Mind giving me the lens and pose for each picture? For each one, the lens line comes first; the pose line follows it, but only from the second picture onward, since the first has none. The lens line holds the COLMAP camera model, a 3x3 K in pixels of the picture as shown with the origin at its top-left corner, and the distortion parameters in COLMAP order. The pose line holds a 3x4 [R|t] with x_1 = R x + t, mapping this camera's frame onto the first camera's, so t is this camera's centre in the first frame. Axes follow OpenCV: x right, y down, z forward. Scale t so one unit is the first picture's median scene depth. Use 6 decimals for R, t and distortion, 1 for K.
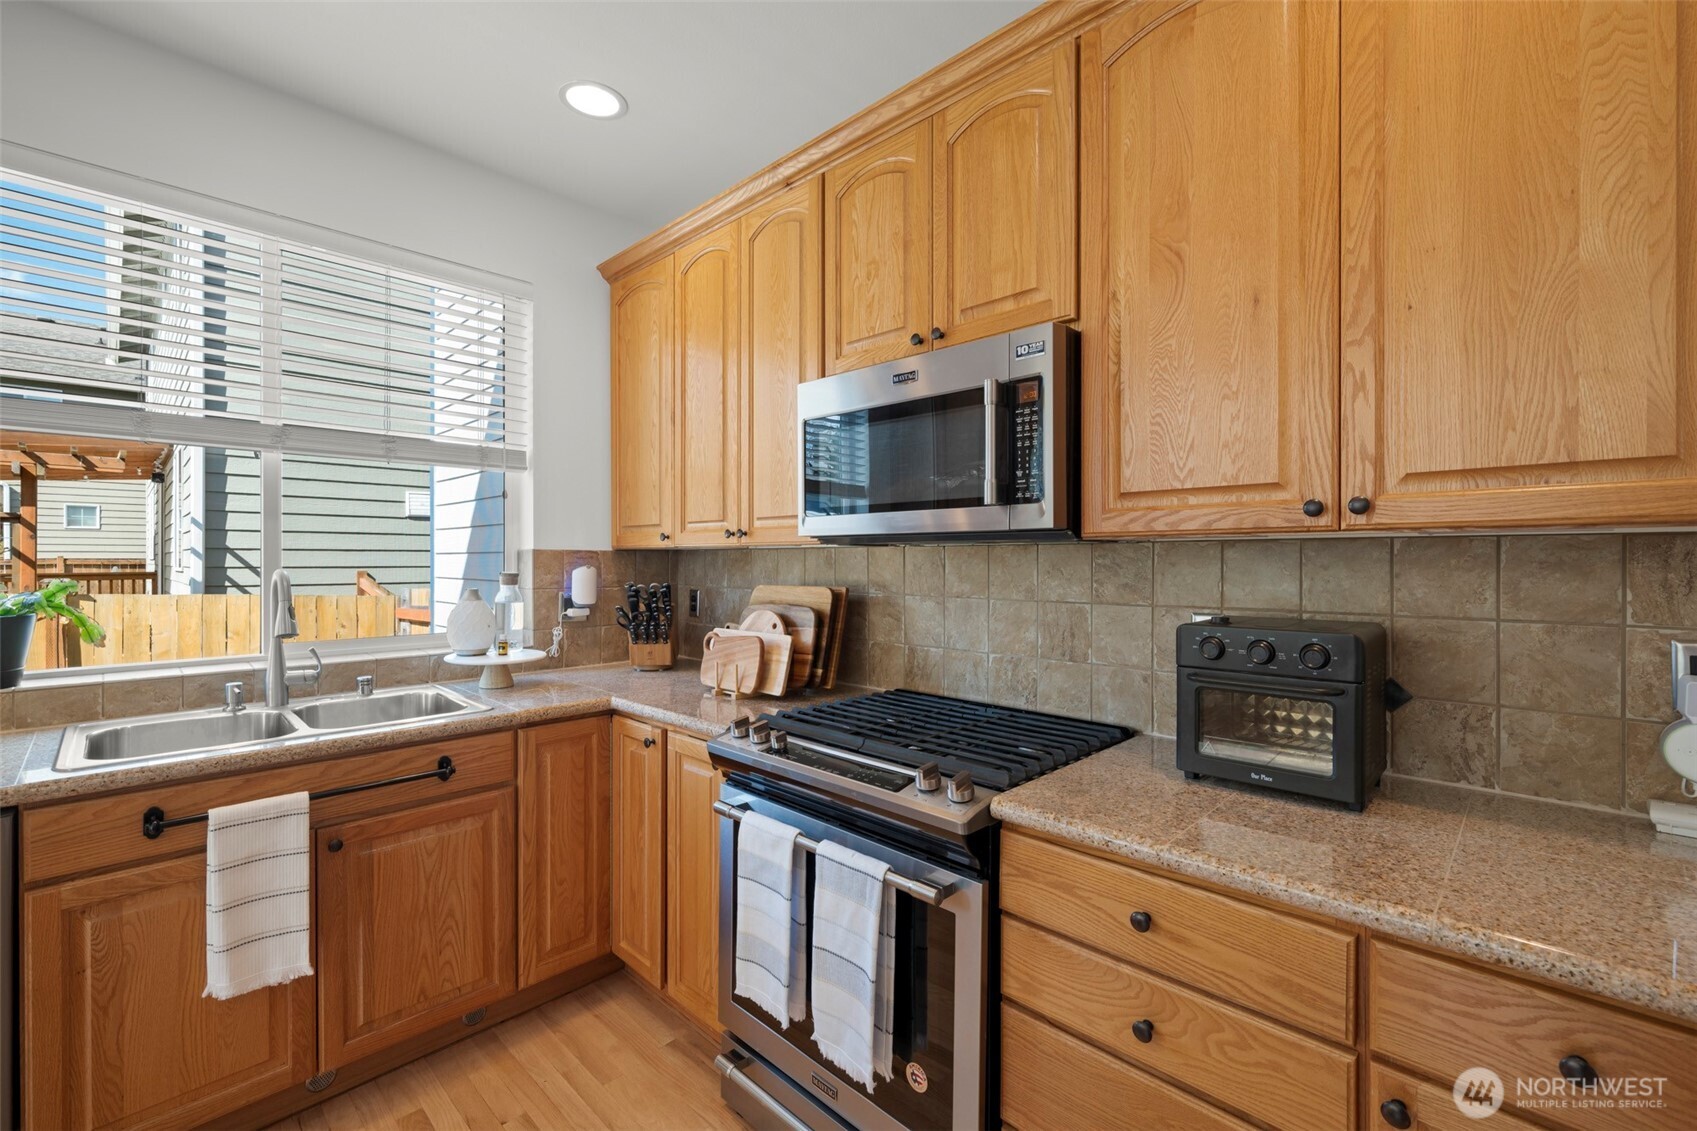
lens RADIAL K [[725.9, 0, 848.5], [0, 725.9, 565.5], [0, 0, 1]] dist [0.003213, 0.000136]
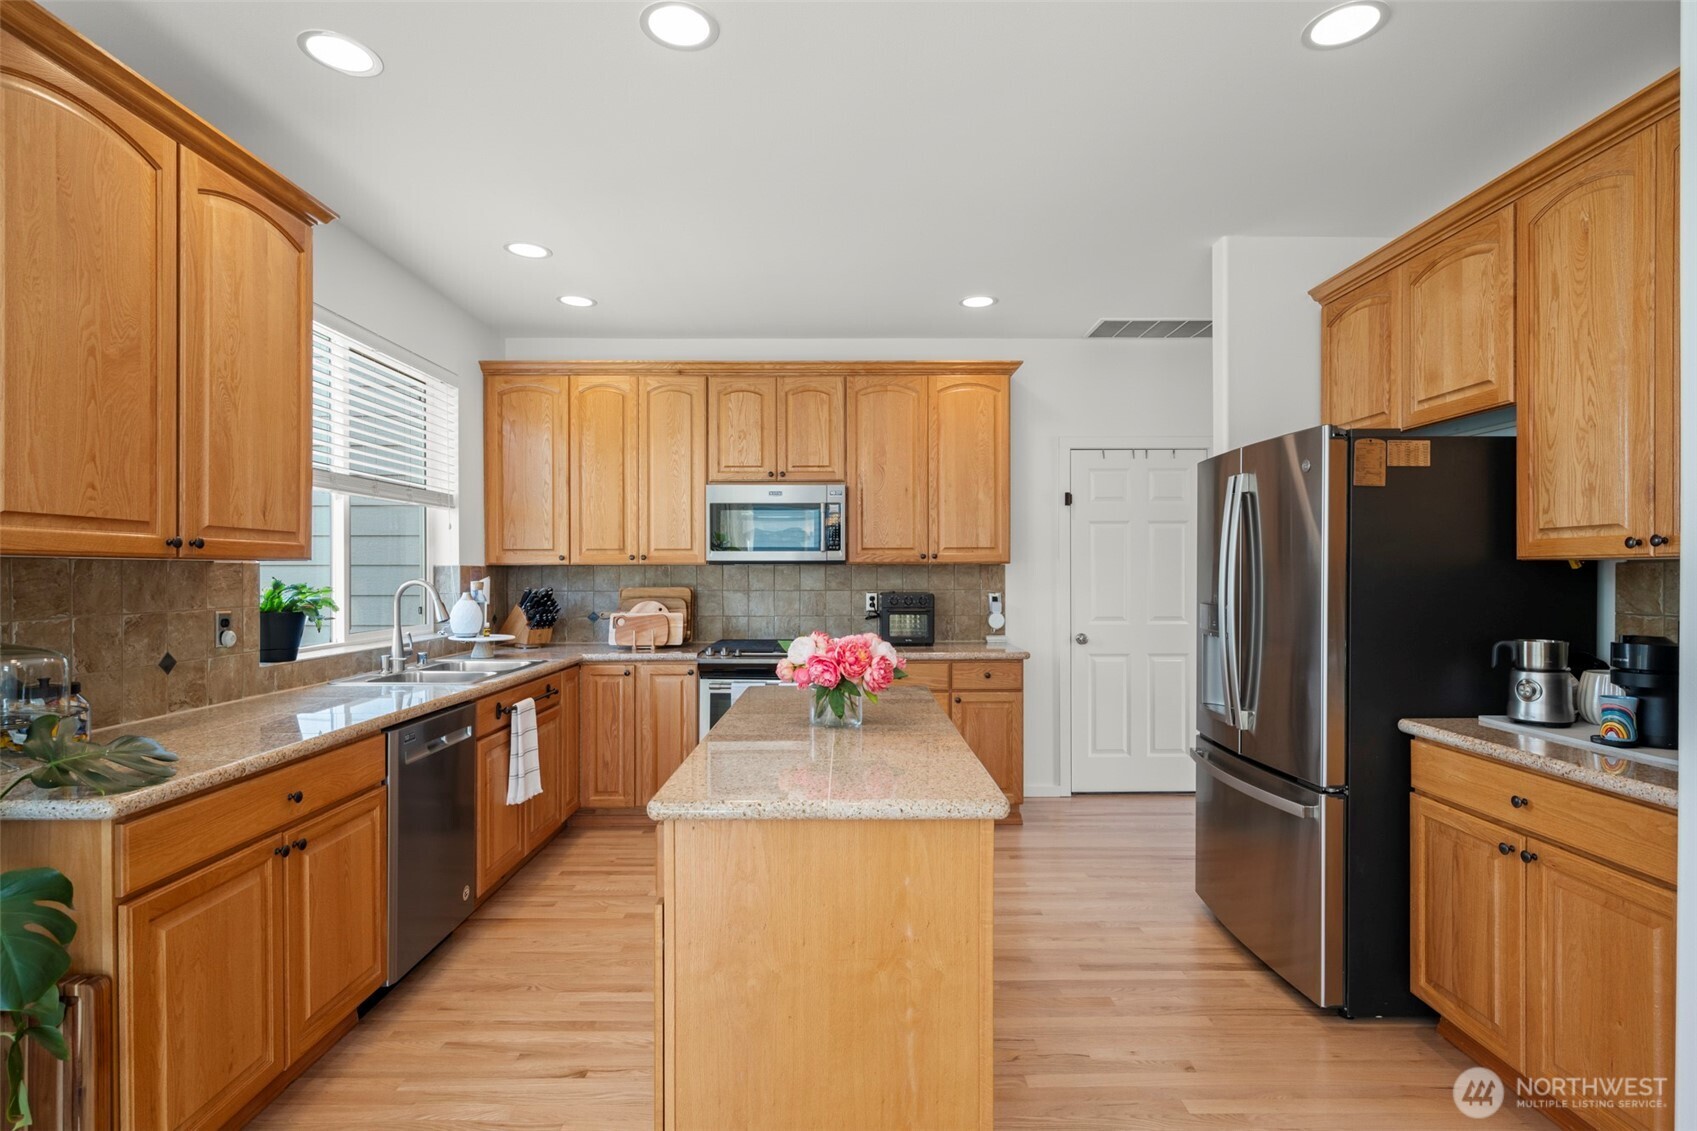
lens RADIAL K [[846.6, 0, 848.5], [0, 846.6, 565.5], [0, 0, 1]] dist [-0.017545, -0.000012]
pose [[0.718294, 0.002089, 0.695737, -1.437781], [0.008569, 0.999893, -0.011849, 0.004481], [-0.695687, 0.014473, 0.718199, -0.966702]]
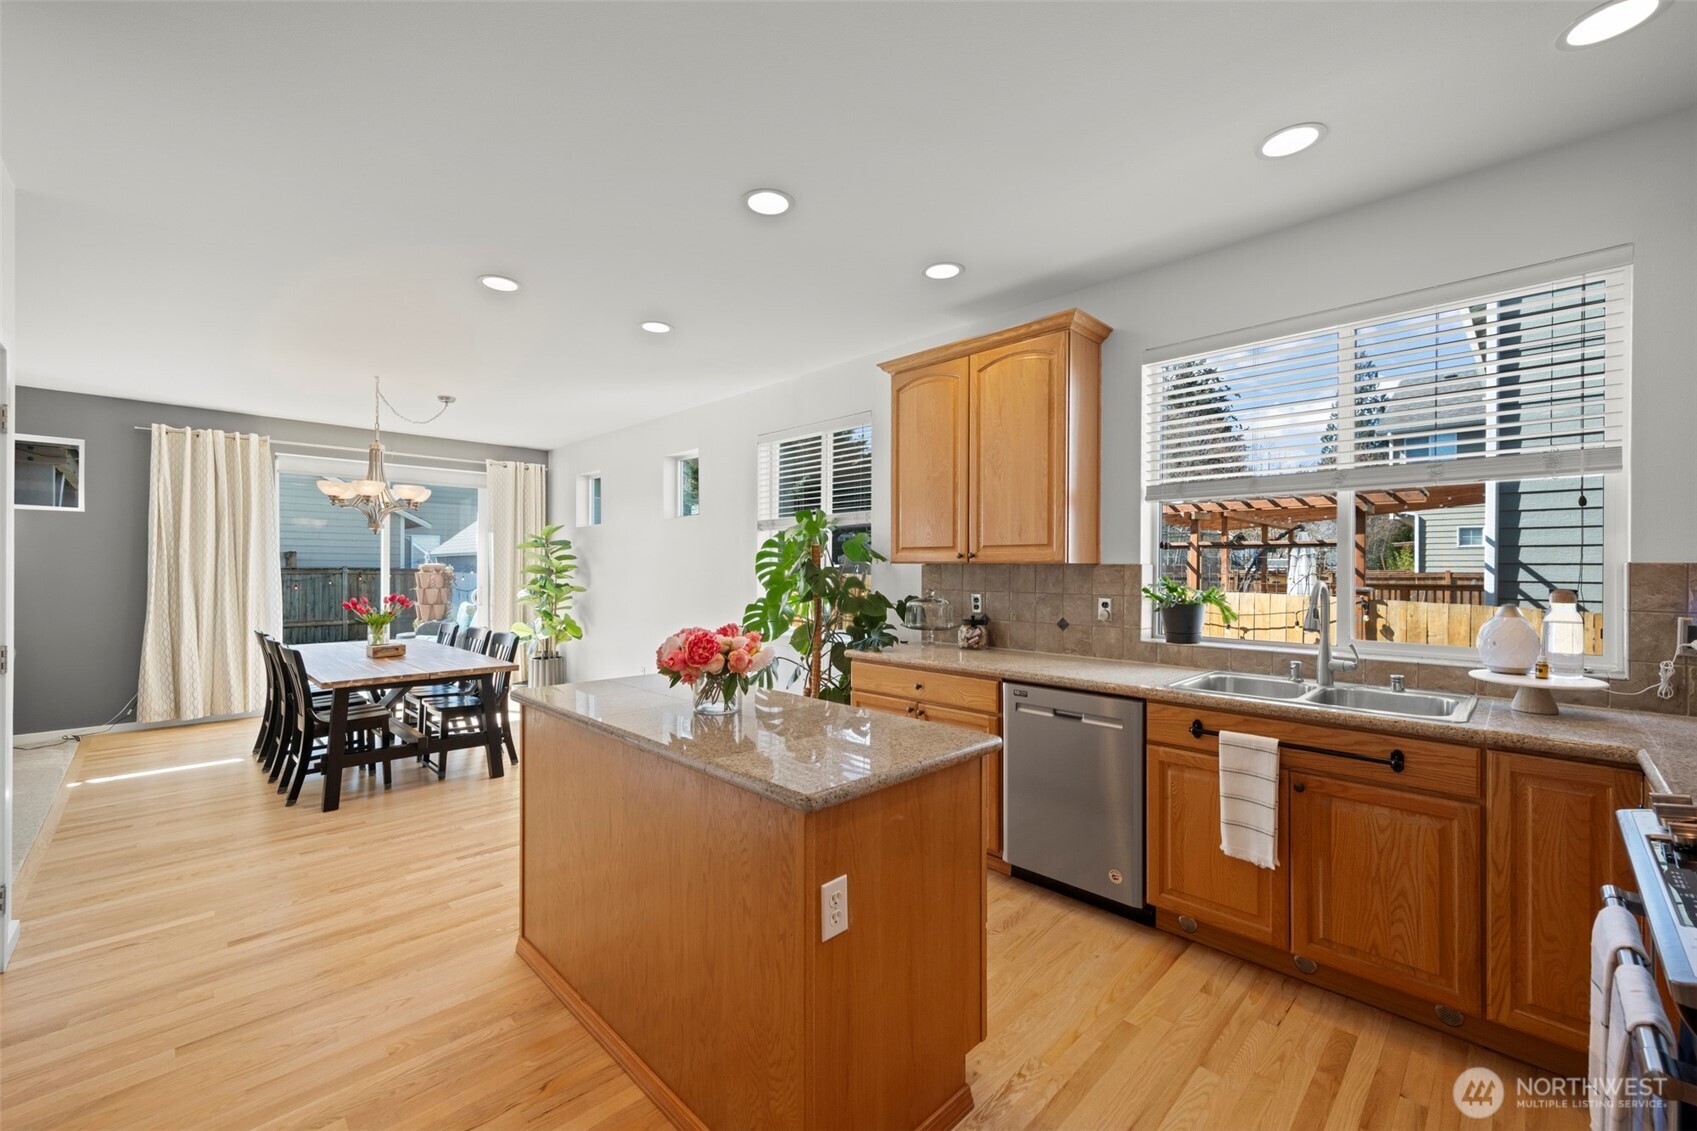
lens RADIAL K [[680.5, 0, 848.5], [0, 680.5, 565.5], [0, 0, 1]] dist [0.000088, 0.000048]
pose [[-0.018547, -0.006671, -0.999806, 0.496767], [-0.013848, 0.999884, -0.006415, -0.003174], [0.999732, 0.013726, -0.018637, 0.165998]]
